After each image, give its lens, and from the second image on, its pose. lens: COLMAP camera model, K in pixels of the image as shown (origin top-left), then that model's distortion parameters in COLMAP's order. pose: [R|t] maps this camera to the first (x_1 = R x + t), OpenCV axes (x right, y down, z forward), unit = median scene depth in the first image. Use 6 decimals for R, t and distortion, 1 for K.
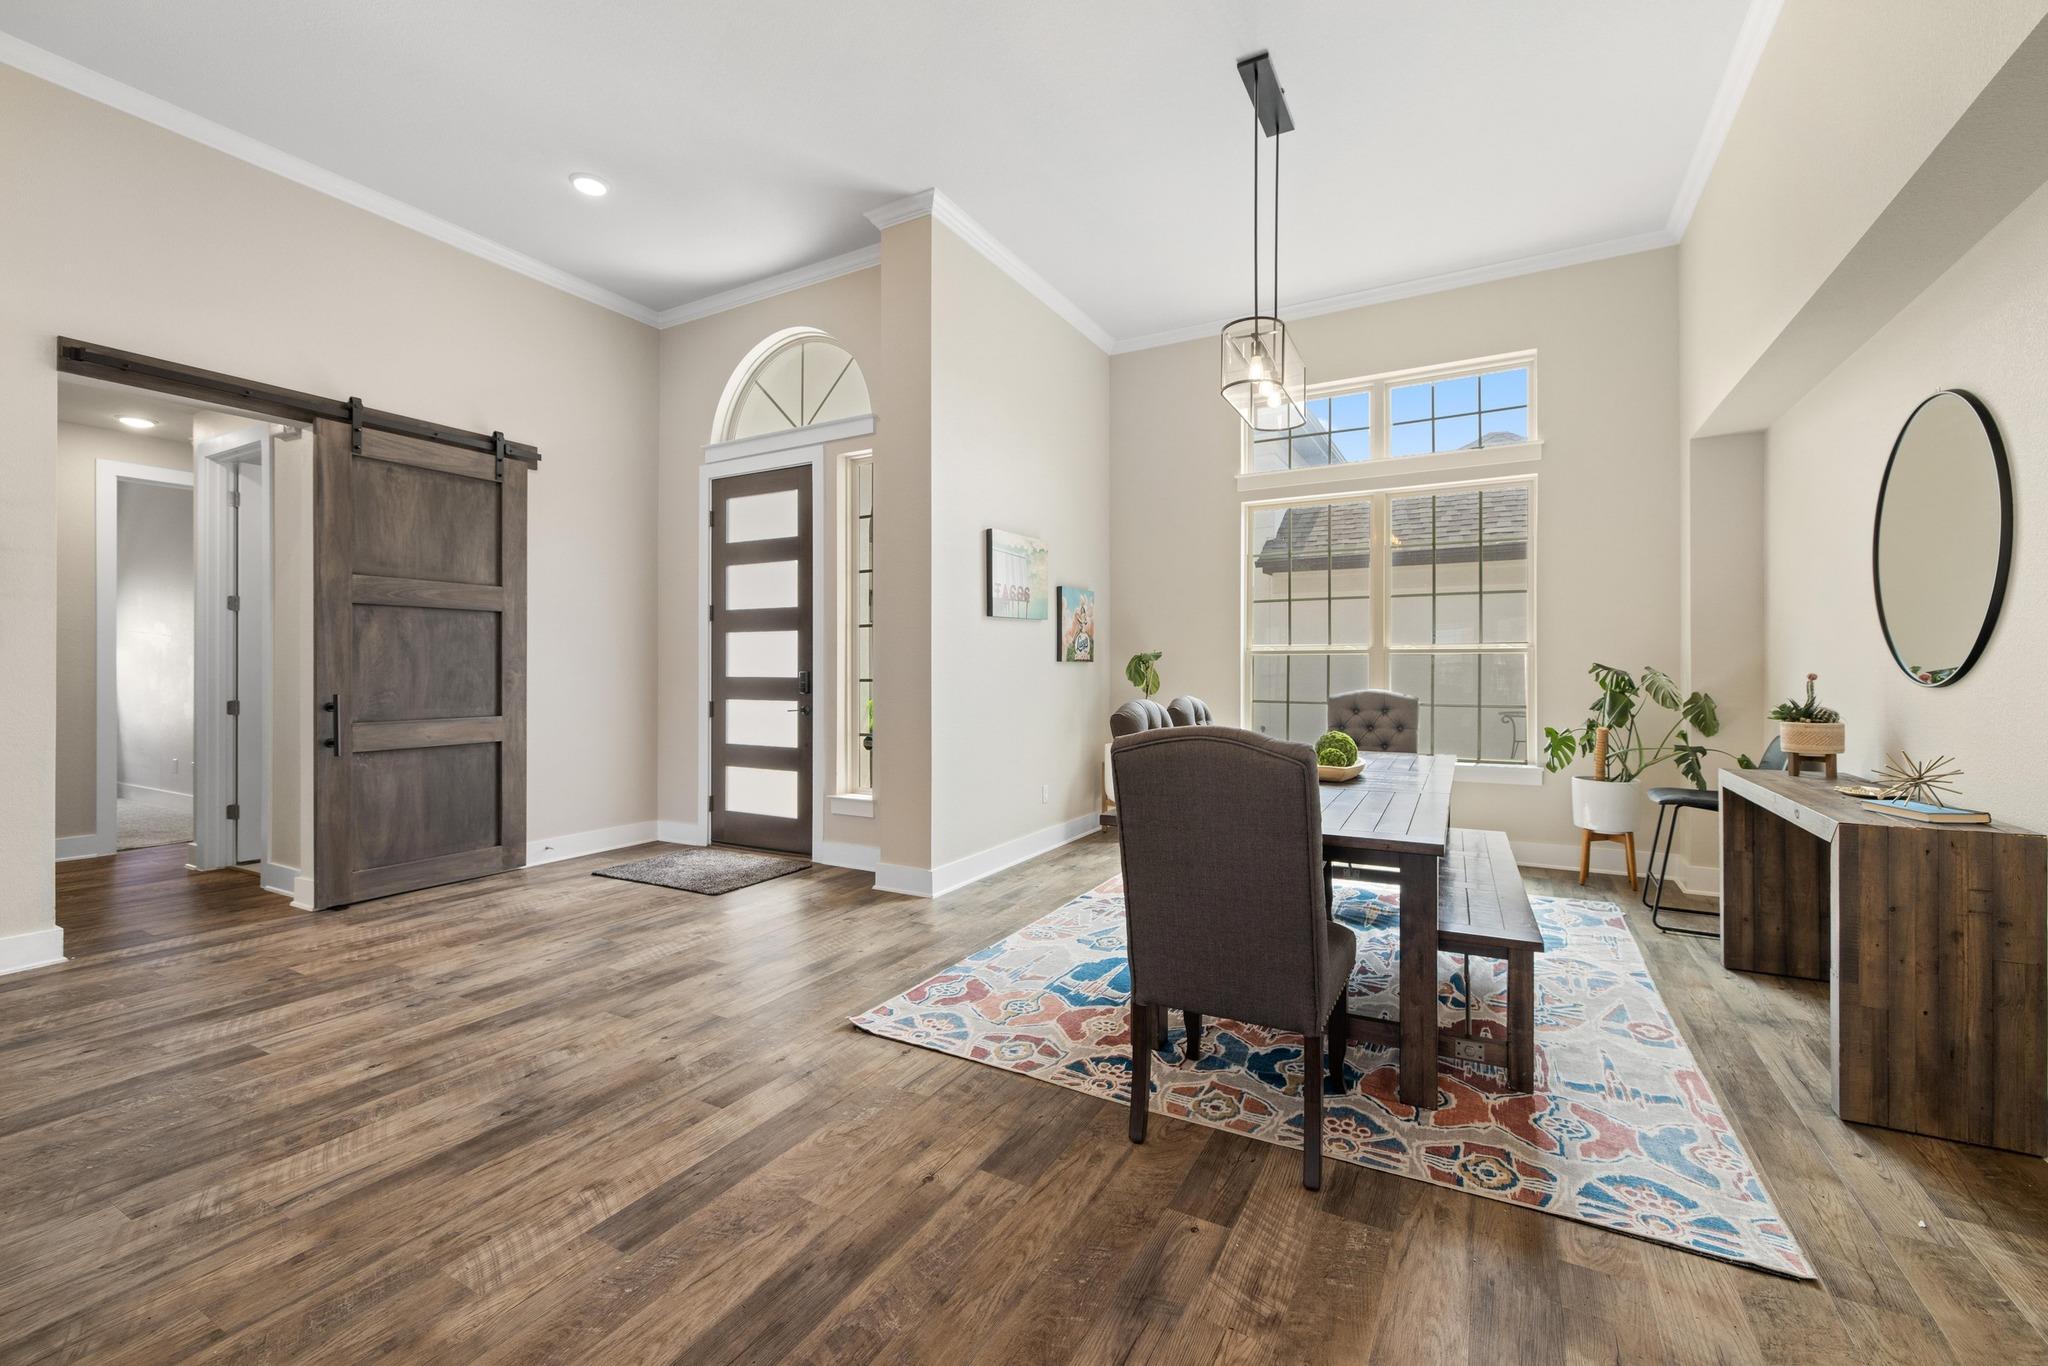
lens RADIAL K [[858.0, 0, 1016.5], [0, 858.0, 669.1], [0, 0, 1]] dist [0.000019, -0.000078]
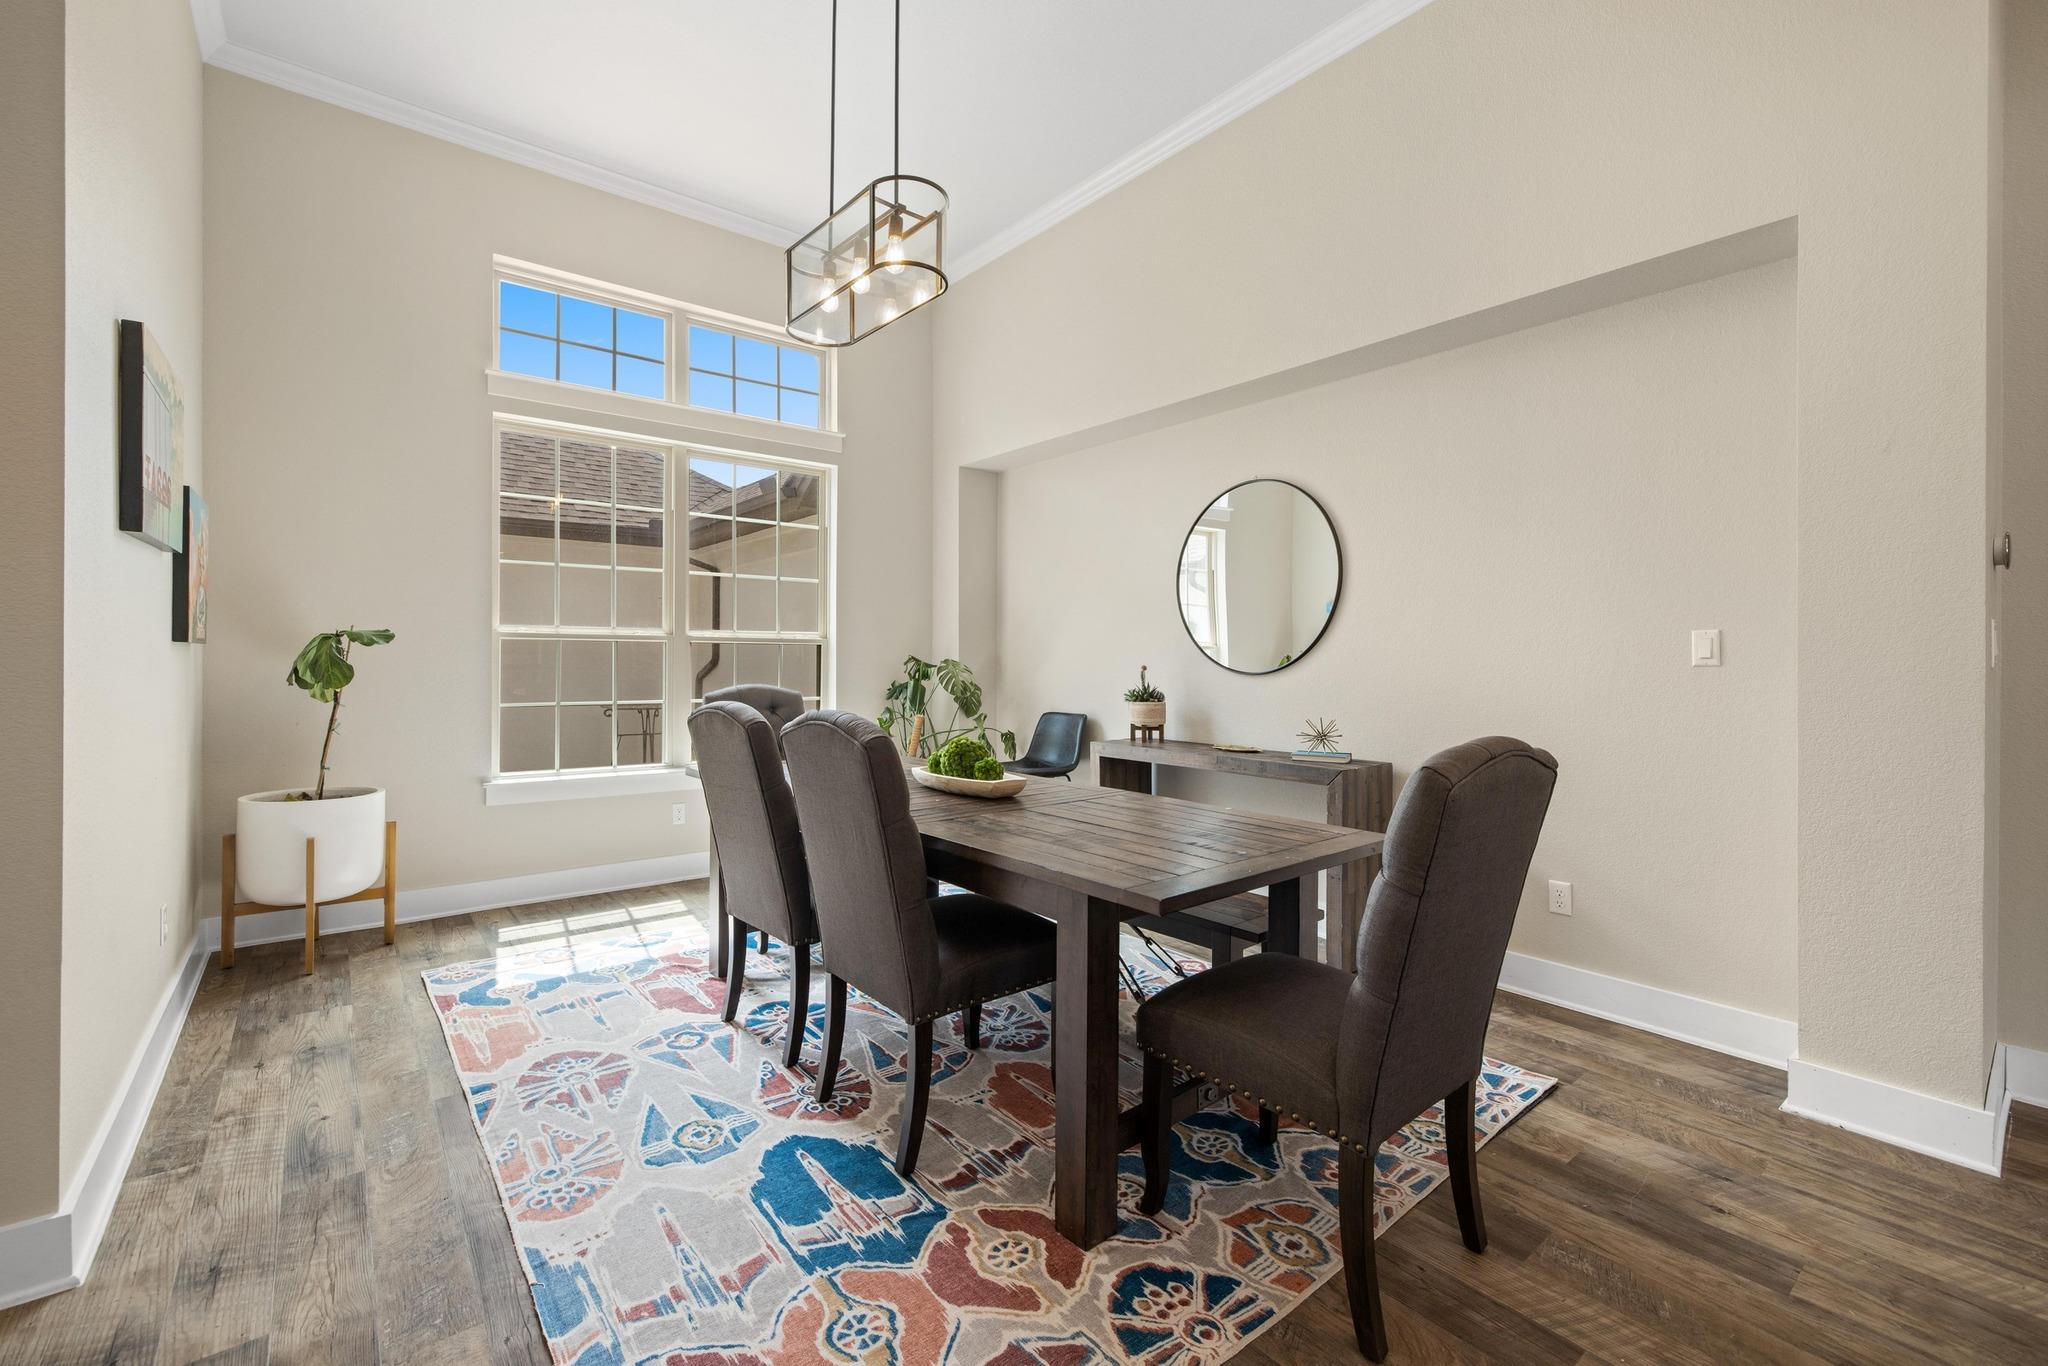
lens RADIAL K [[858.0, 0, 1023.6], [0, 858.0, 664.7], [0, 0, 1]] dist [0.000019, -0.000078]
pose [[0.365977, -0.005517, 0.930607, -0.414955], [-0.007080, 0.999937, 0.008712, -0.007003], [-0.930597, -0.009777, 0.365915, 0.701400]]
